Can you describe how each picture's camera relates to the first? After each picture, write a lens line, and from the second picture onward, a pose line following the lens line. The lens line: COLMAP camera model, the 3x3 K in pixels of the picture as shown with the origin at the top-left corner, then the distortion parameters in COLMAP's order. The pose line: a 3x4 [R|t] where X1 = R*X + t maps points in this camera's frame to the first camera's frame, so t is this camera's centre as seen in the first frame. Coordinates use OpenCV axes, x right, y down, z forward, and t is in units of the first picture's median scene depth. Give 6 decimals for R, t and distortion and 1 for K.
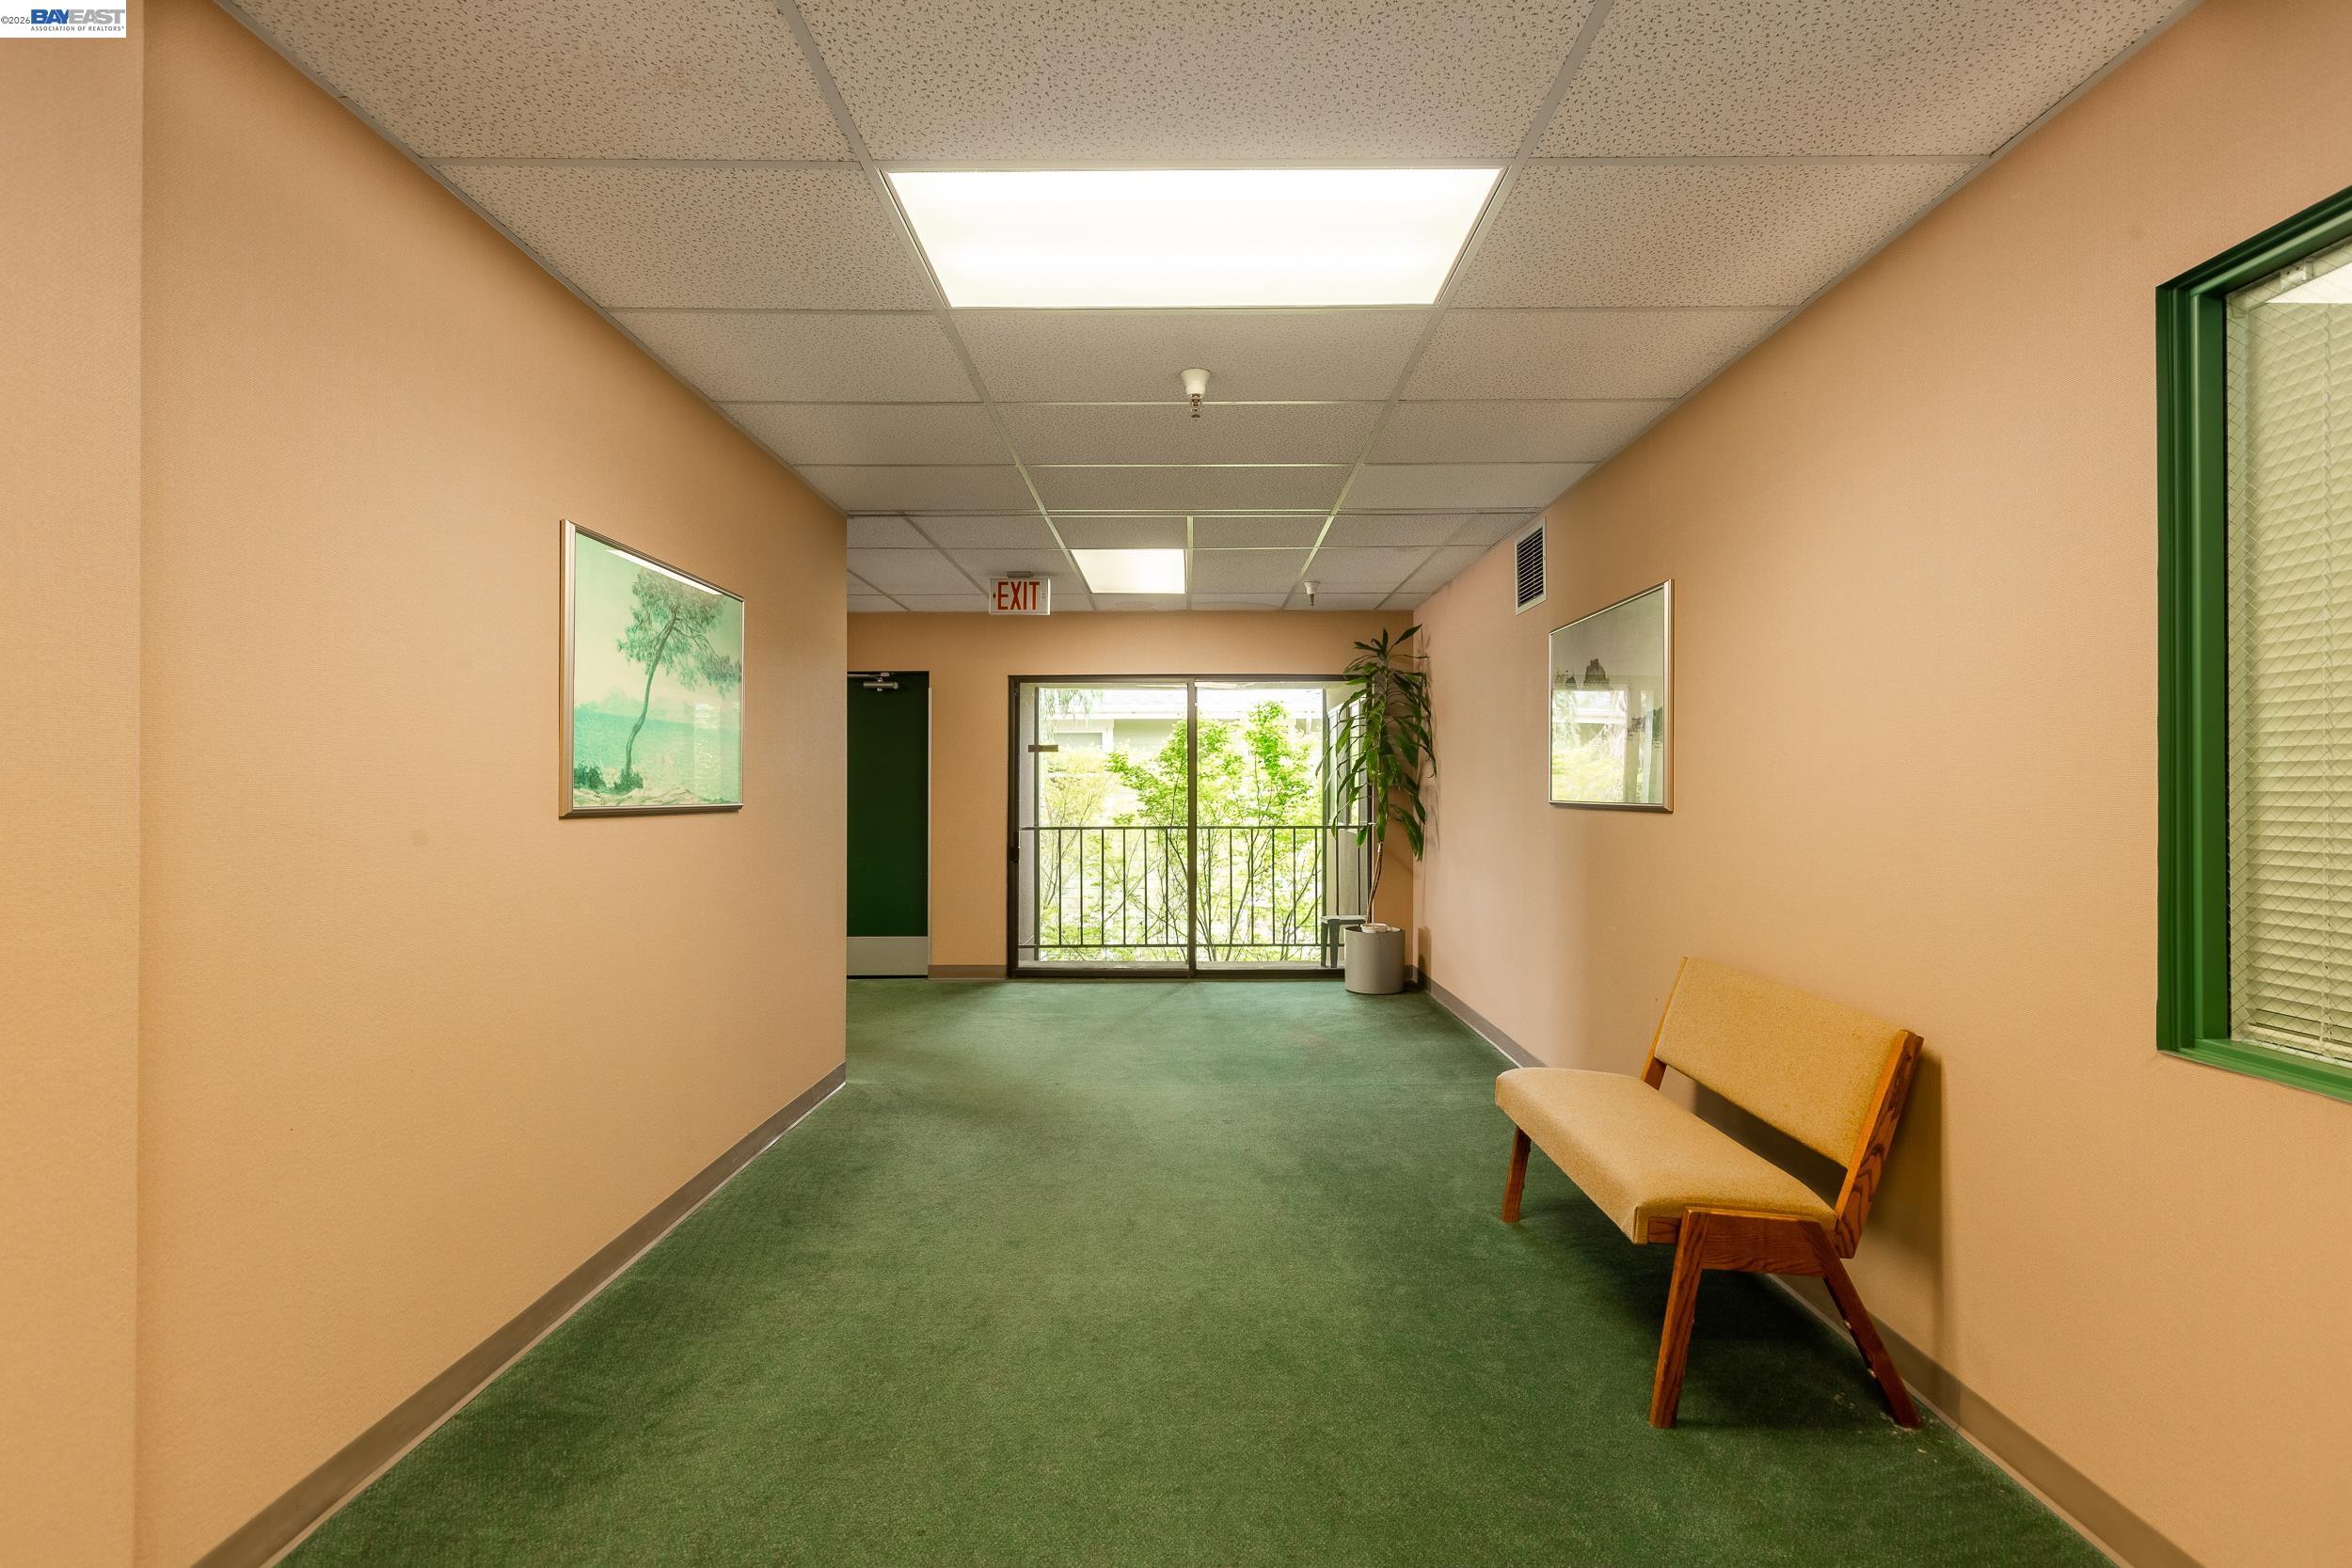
lens RADIAL K [[1069.4, 0, 1173.6], [0, 1069.4, 779.6], [0, 0, 1]] dist [-0.002821, 0.000501]
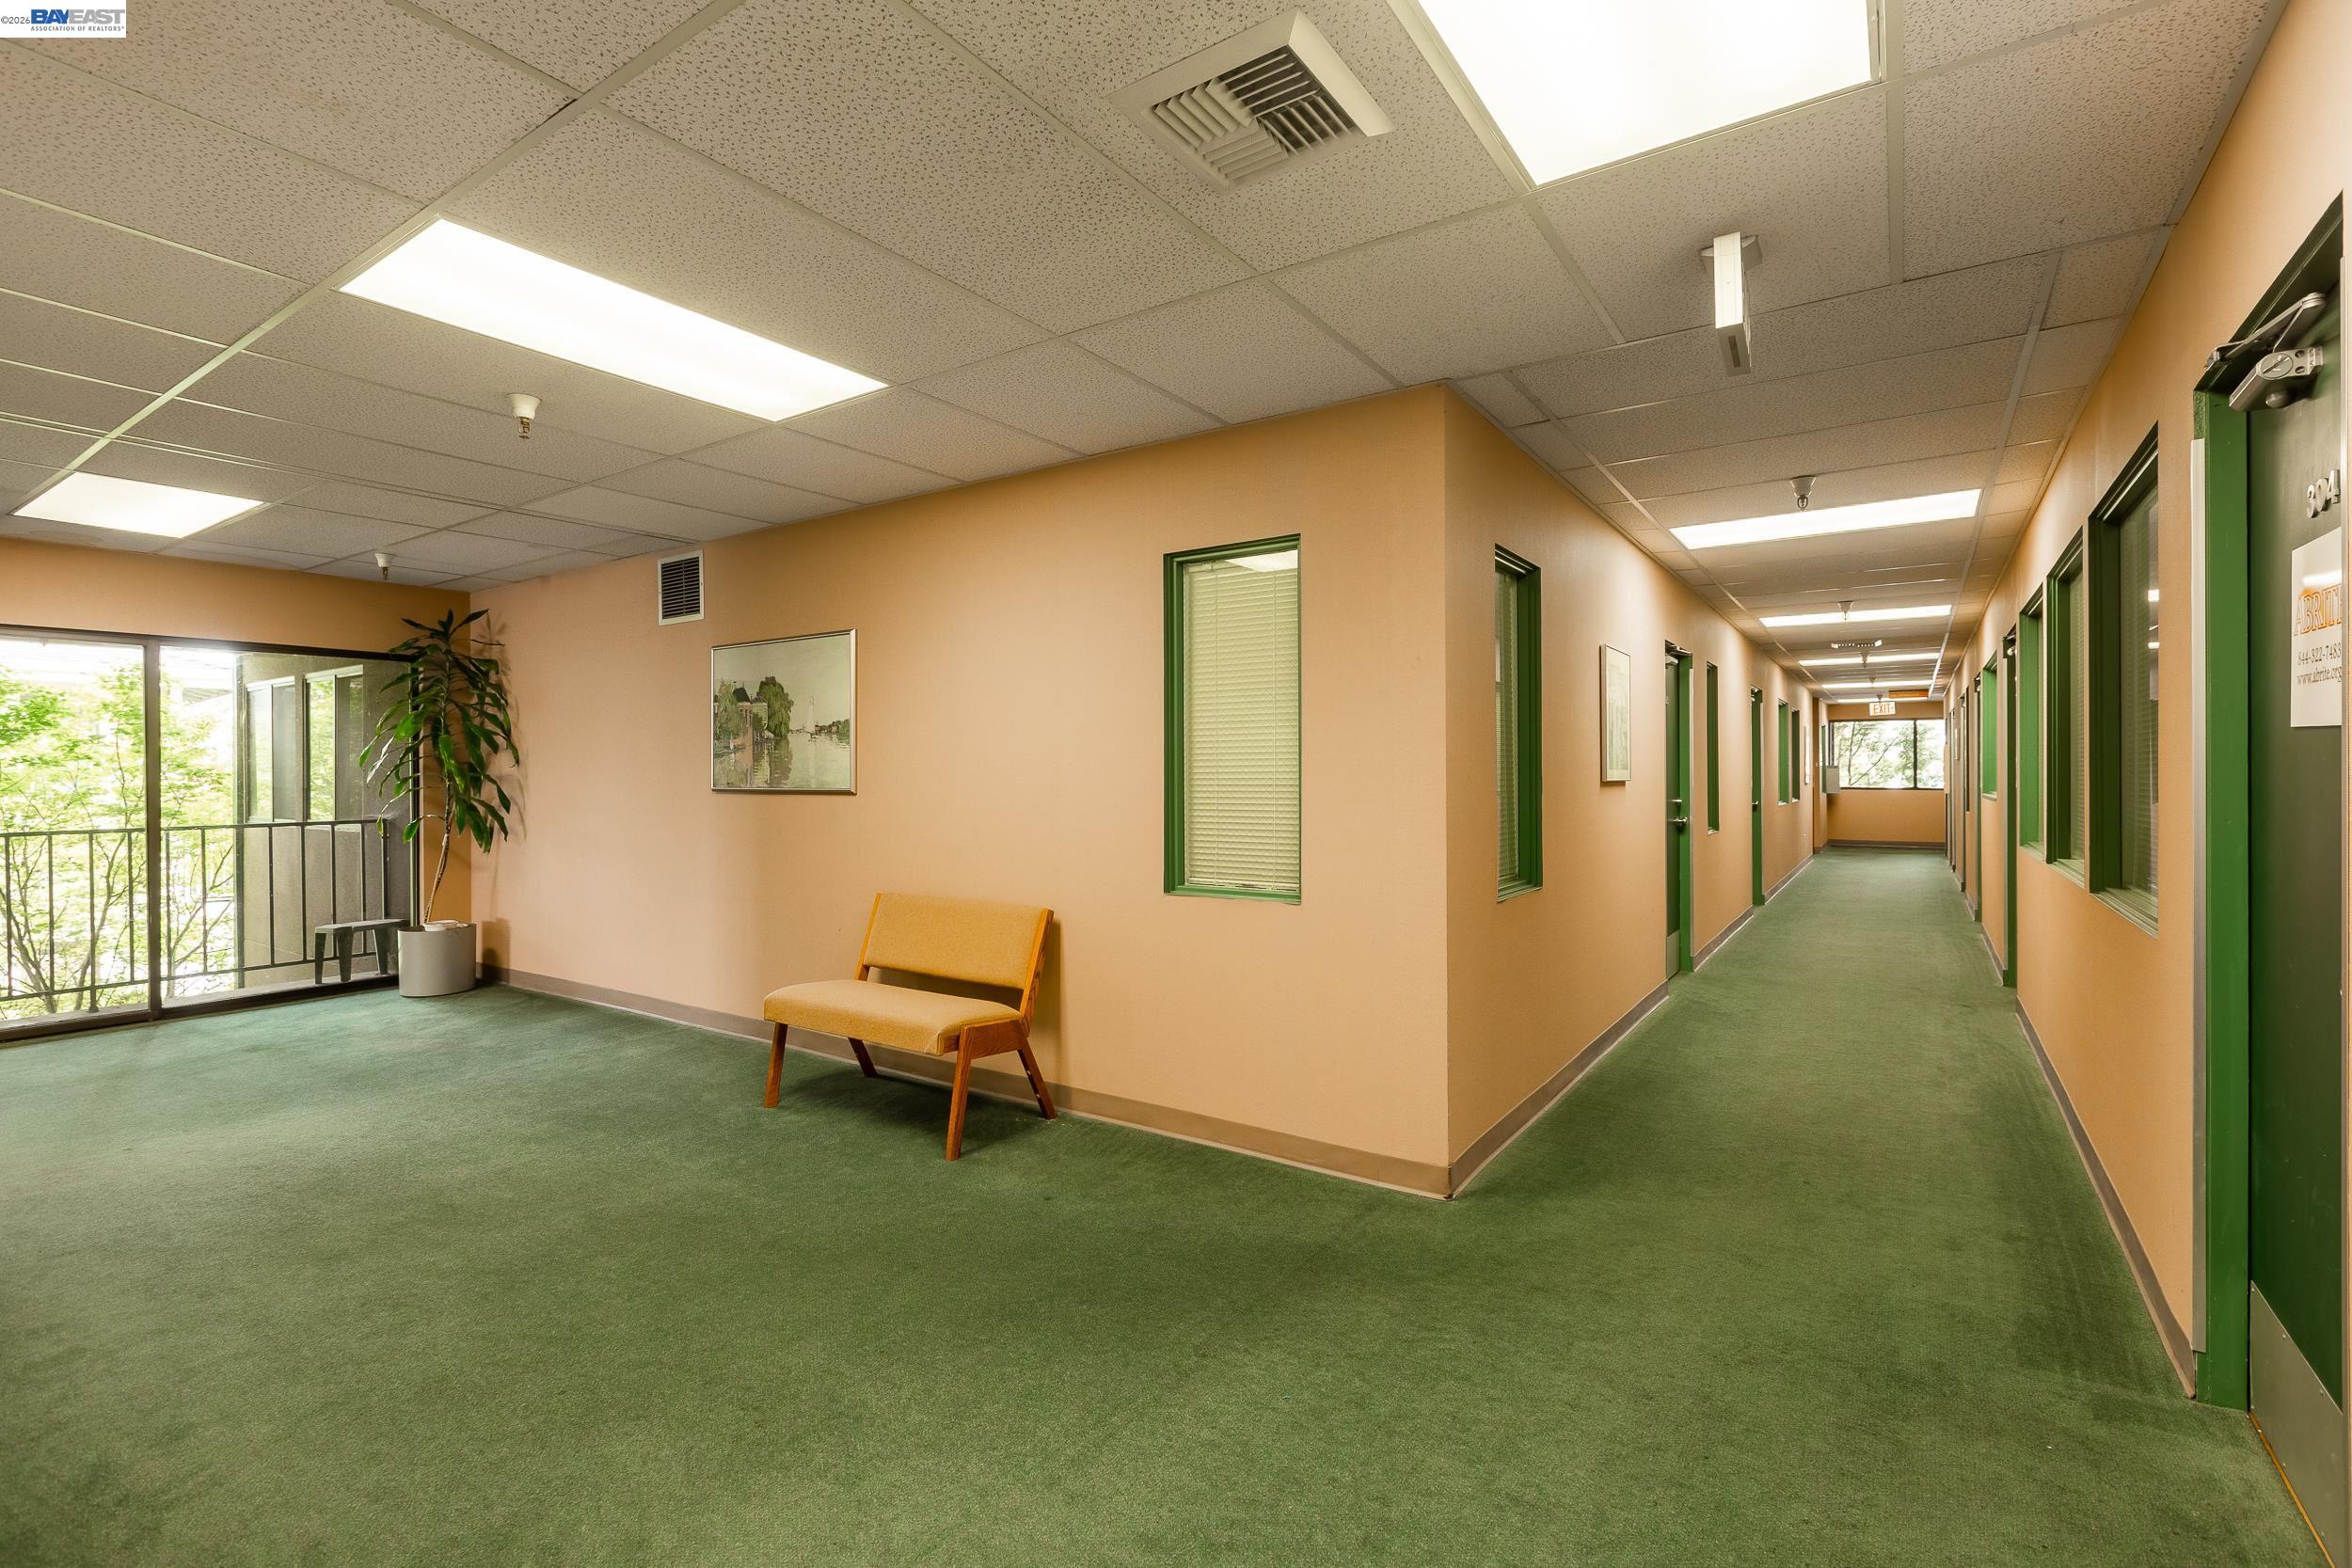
lens RADIAL K [[1069.4, 0, 1189.4], [0, 1069.4, 781.1], [0, 0, 1]] dist [-0.002821, 0.000501]
pose [[0.553551, -0.009472, 0.832762, -0.494439], [-0.002924, 0.999907, 0.013317, -0.008011], [-0.832810, -0.009807, 0.553472, -0.156668]]
